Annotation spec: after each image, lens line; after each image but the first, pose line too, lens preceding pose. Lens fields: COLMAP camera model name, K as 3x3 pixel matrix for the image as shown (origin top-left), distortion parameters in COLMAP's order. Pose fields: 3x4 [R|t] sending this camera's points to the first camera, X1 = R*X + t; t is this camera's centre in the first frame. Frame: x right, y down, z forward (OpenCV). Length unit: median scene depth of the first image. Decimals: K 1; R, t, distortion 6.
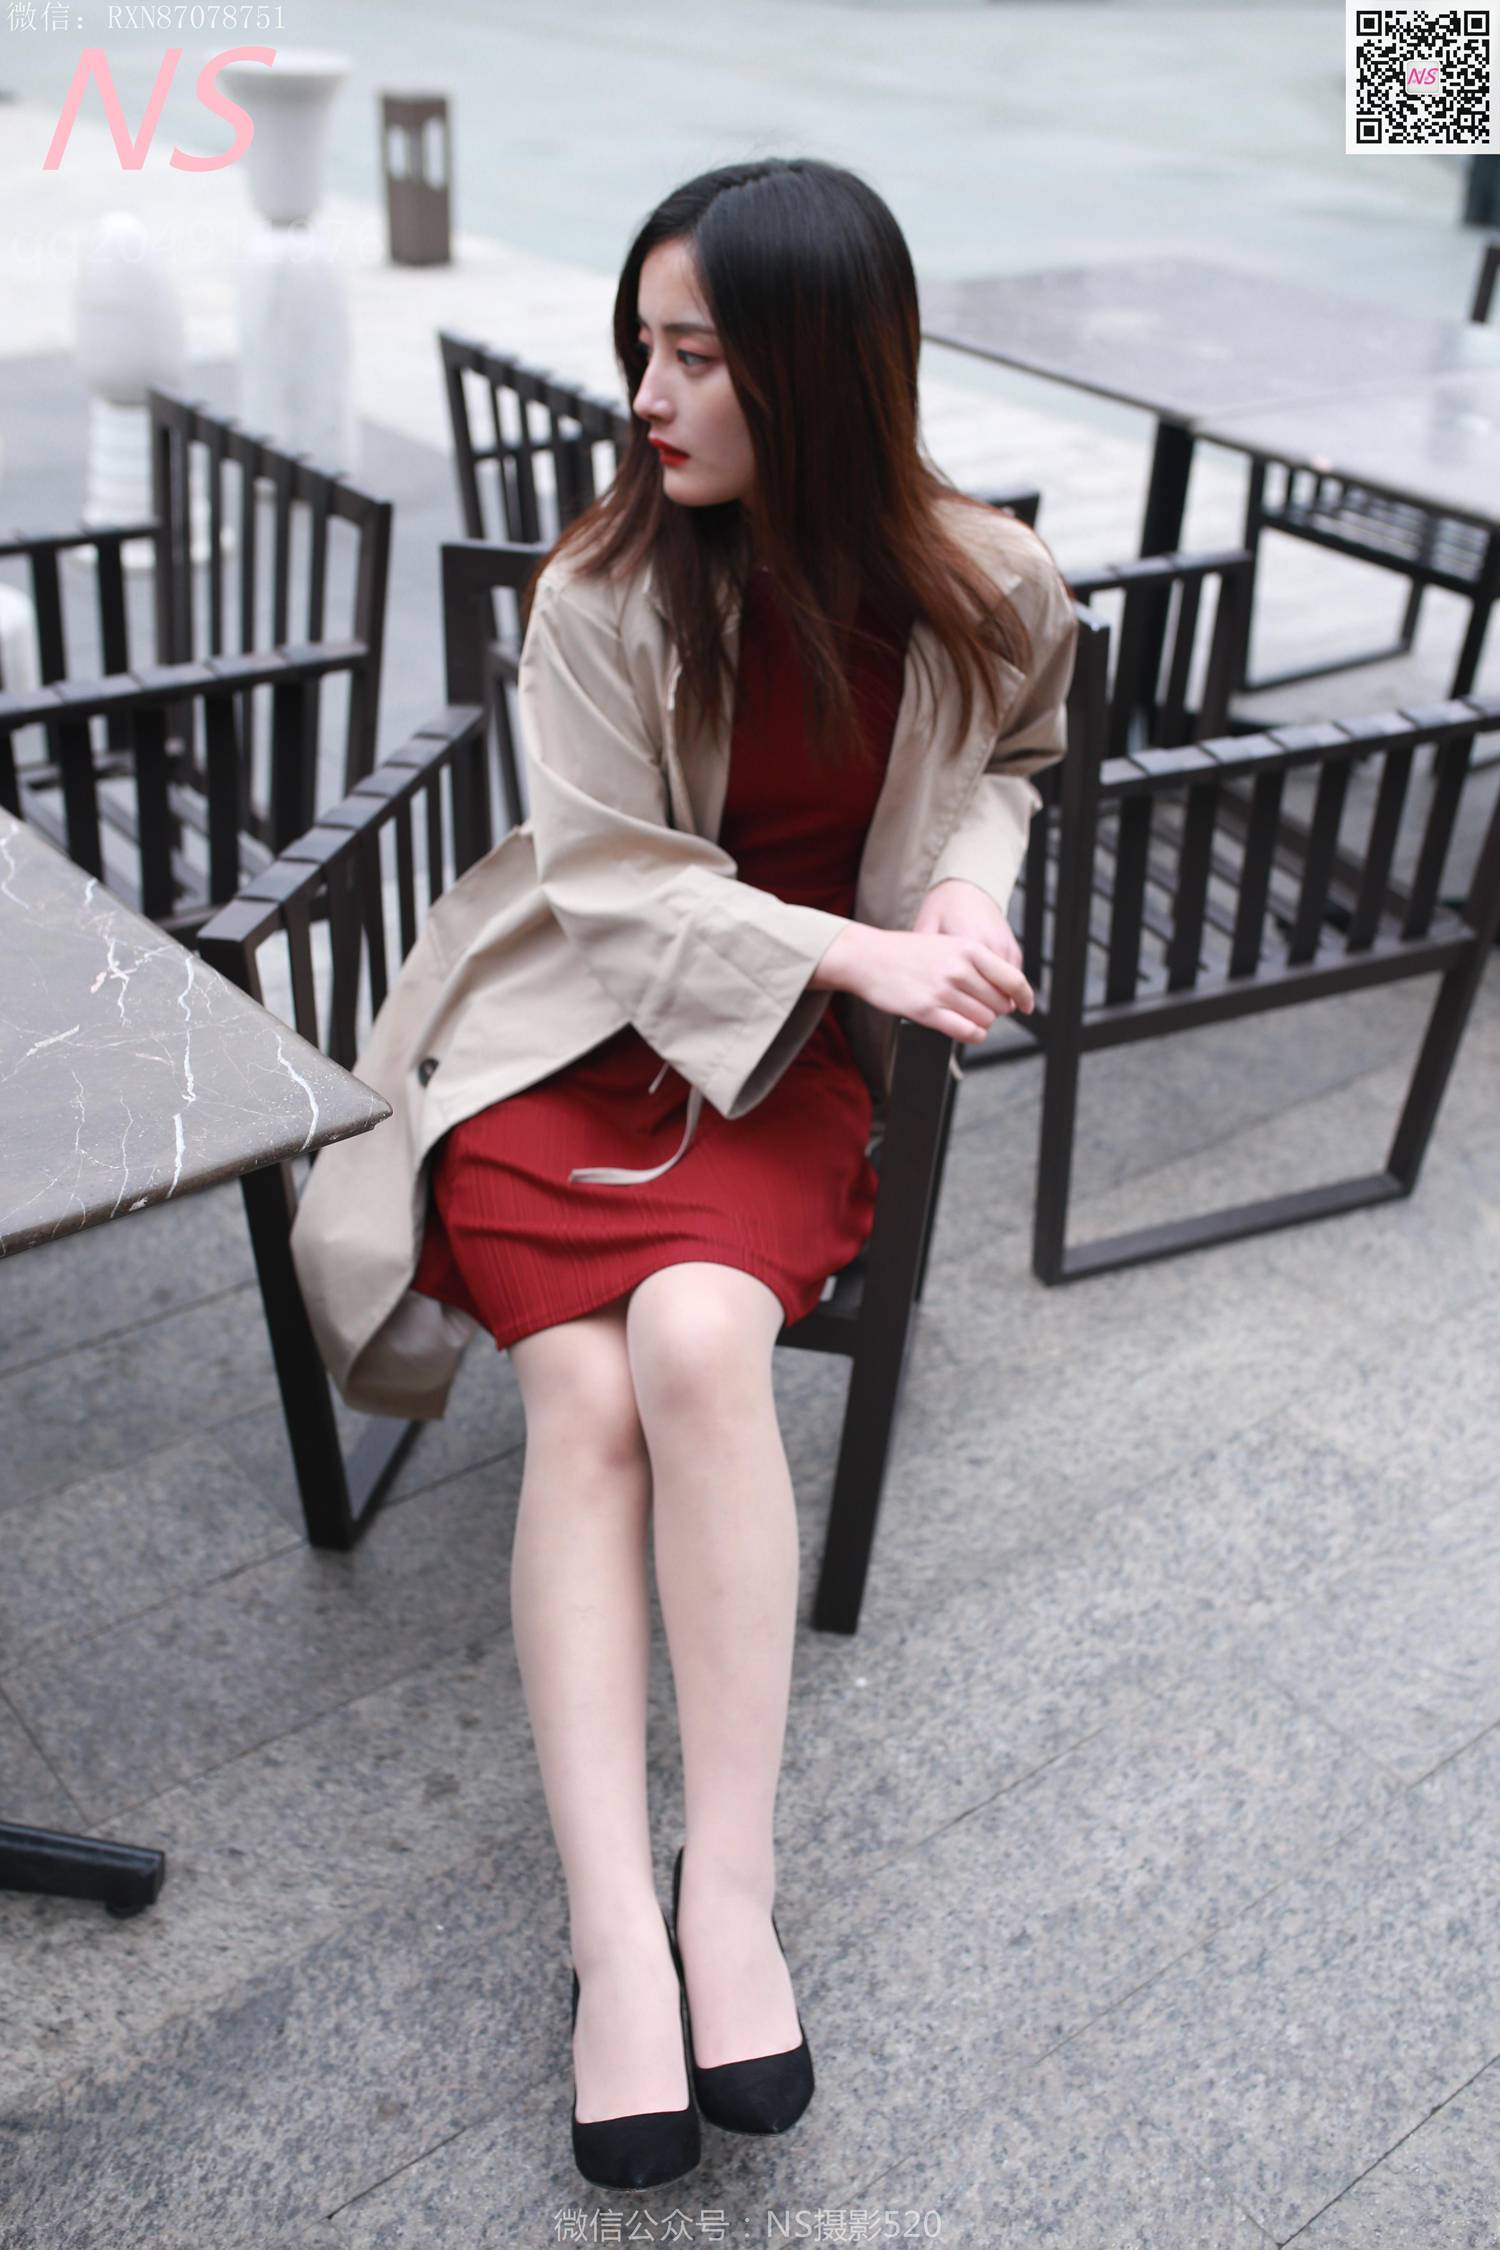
lens RADIAL K [[2182.3, 0, 749.0], [0, 2182.3, 1148.9], [0, 0, 1]] dist [-0.013792, 0.000000]
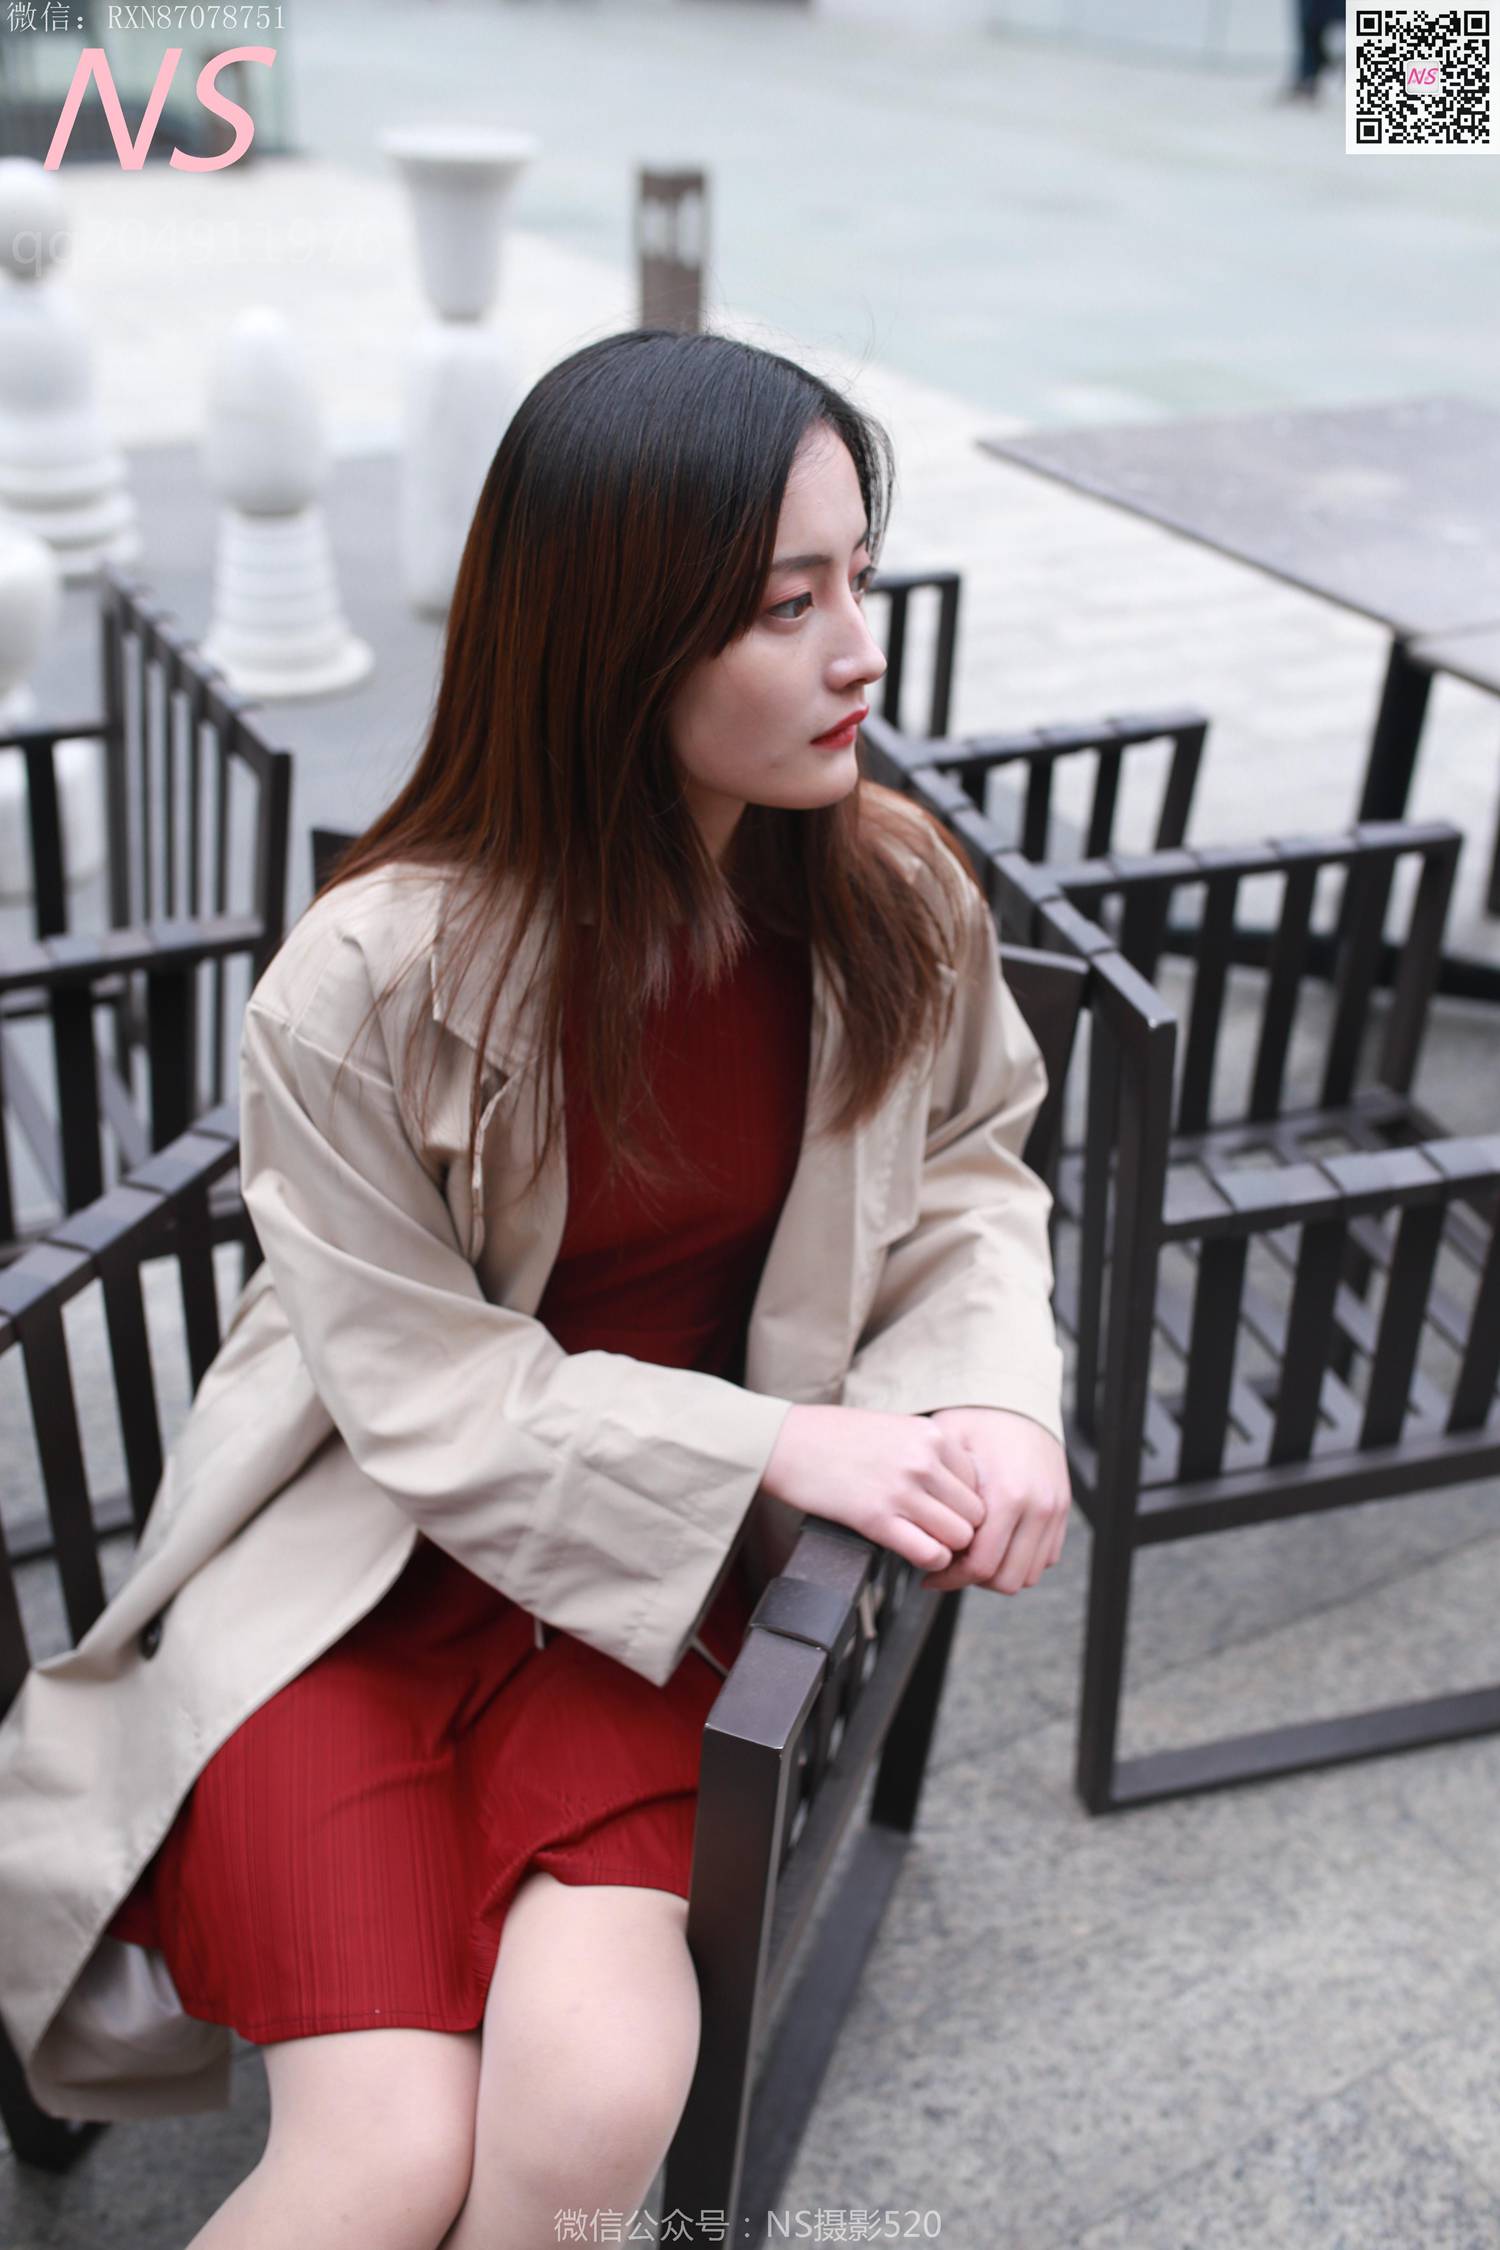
lens RADIAL K [[2182.3, 0, 753.6], [0, 2182.3, 1140.9], [0, 0, 1]] dist [-0.013792, 0.000000]
pose [[0.988329, 0.071927, -0.134287, 0.120258], [-0.074889, 0.997045, -0.017133, -0.166152], [0.132658, 0.026989, 0.990794, 0.268499]]
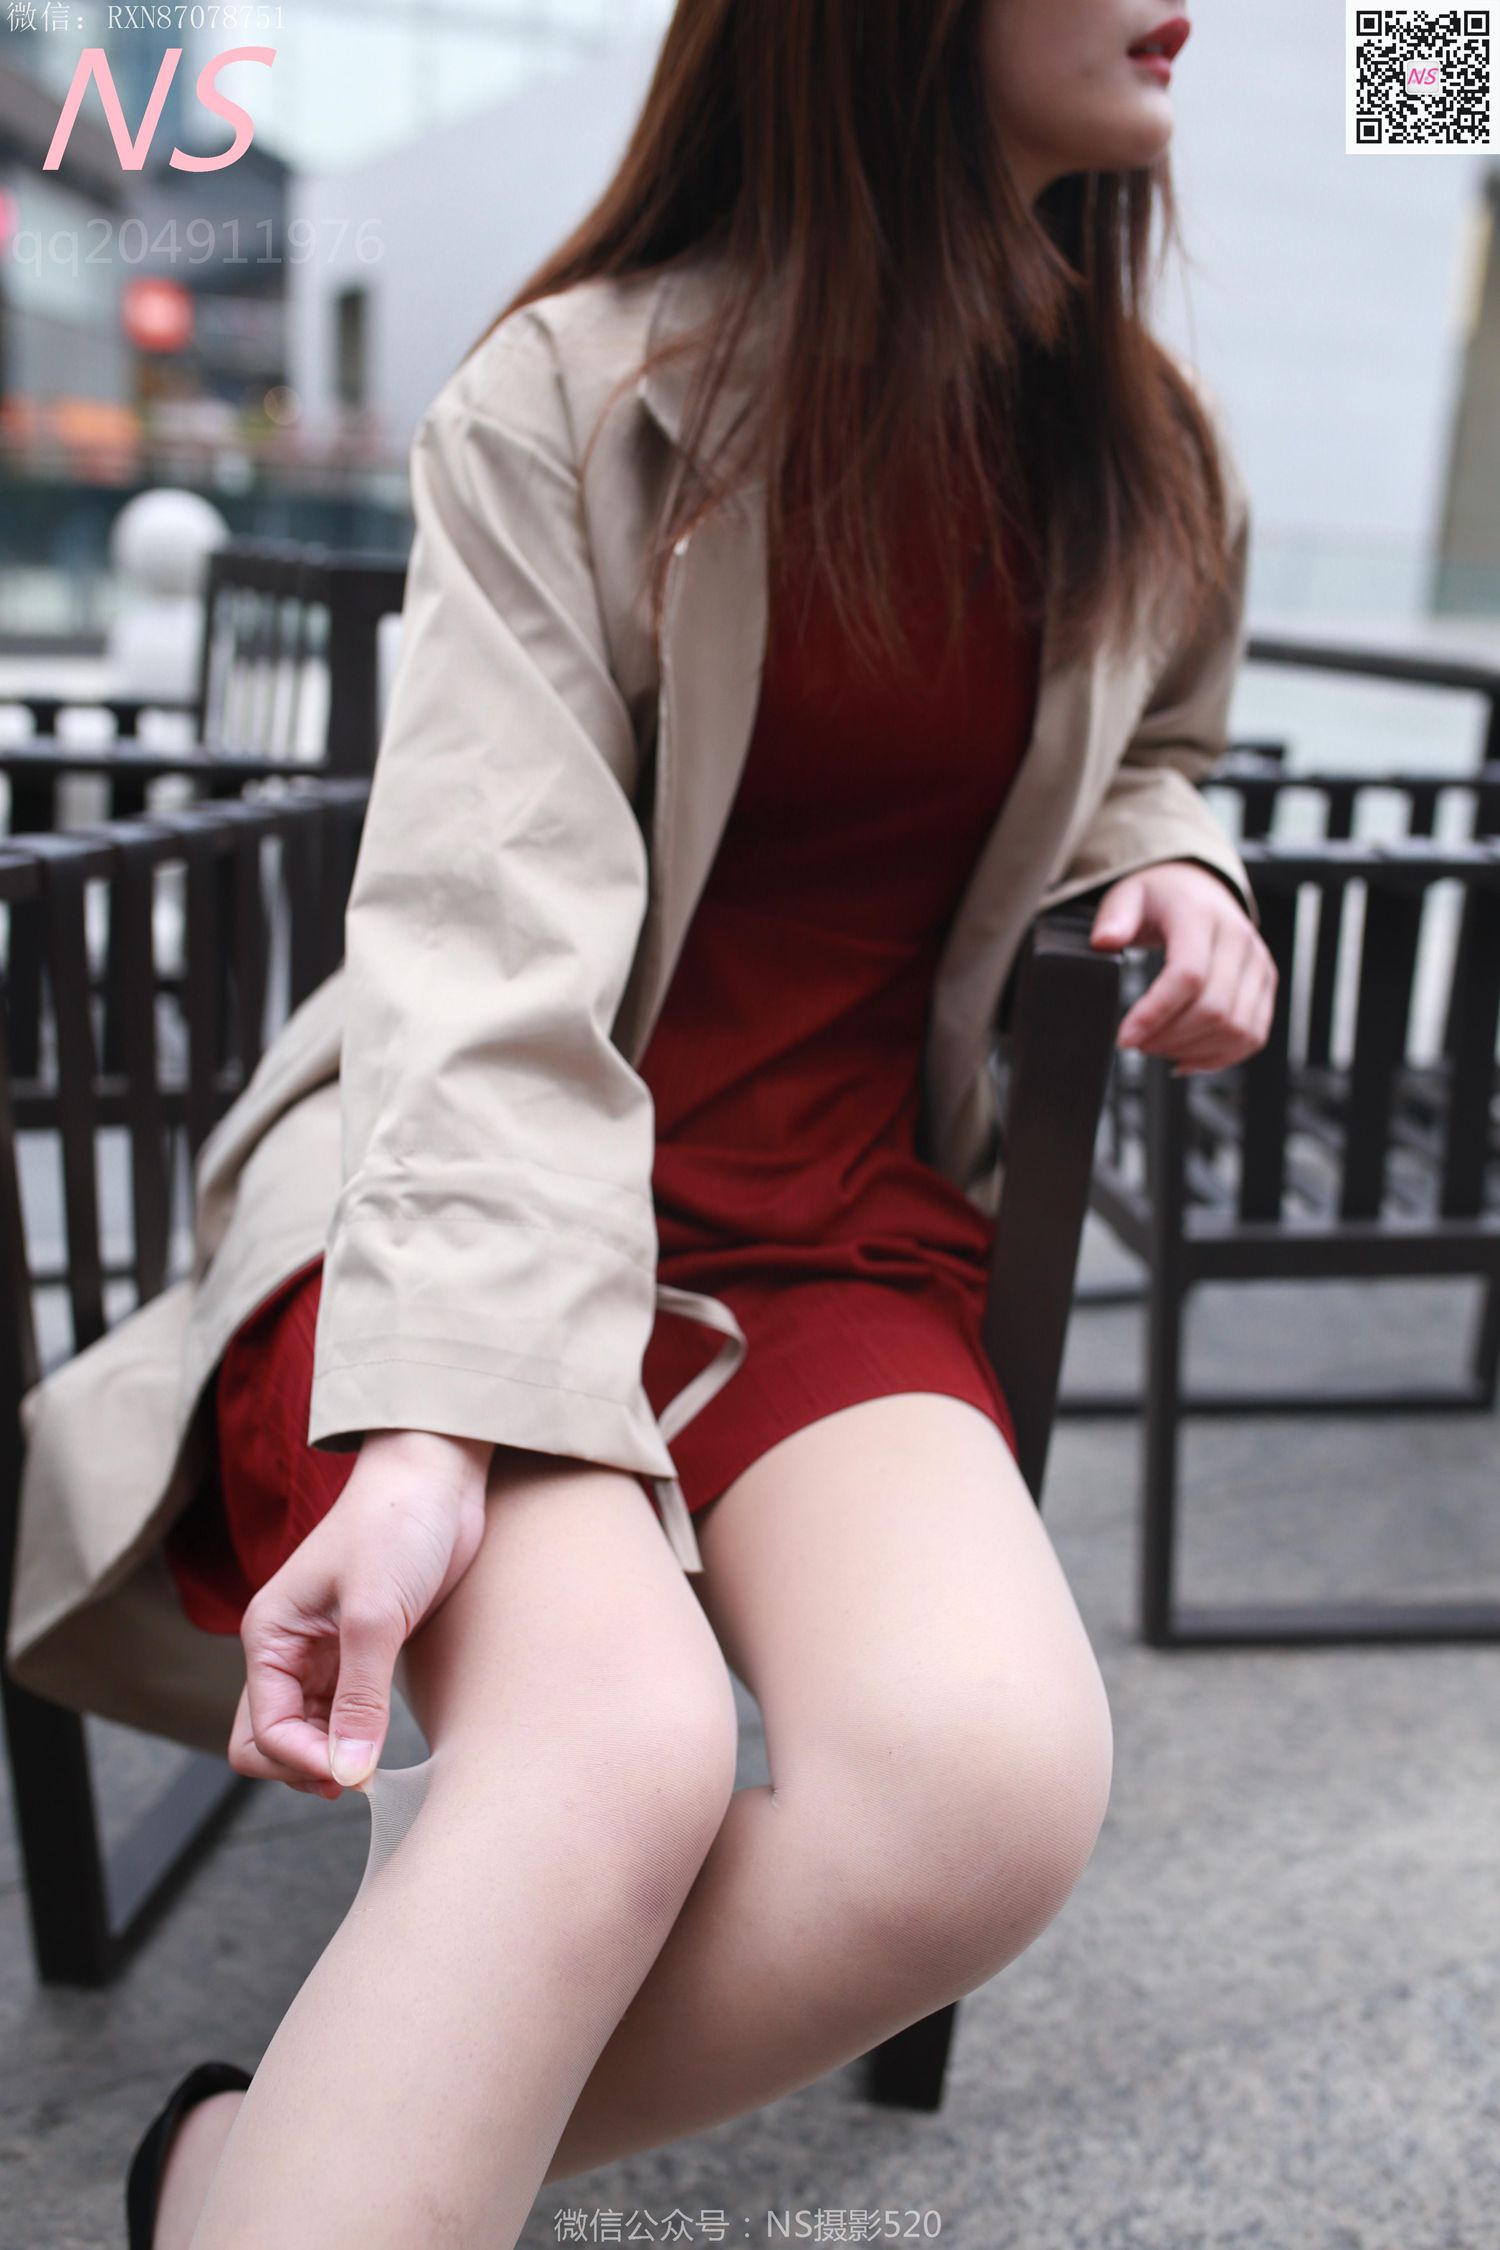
lens RADIAL K [[2182.3, 0, 748.9], [0, 2182.3, 1132.7], [0, 0, 1]] dist [-0.013792, 0.000000]
pose [[0.978940, 0.062835, -0.194235, 0.142412], [-0.118034, 0.950510, -0.287400, 0.112580], [0.166563, 0.304274, 0.937909, 0.359597]]
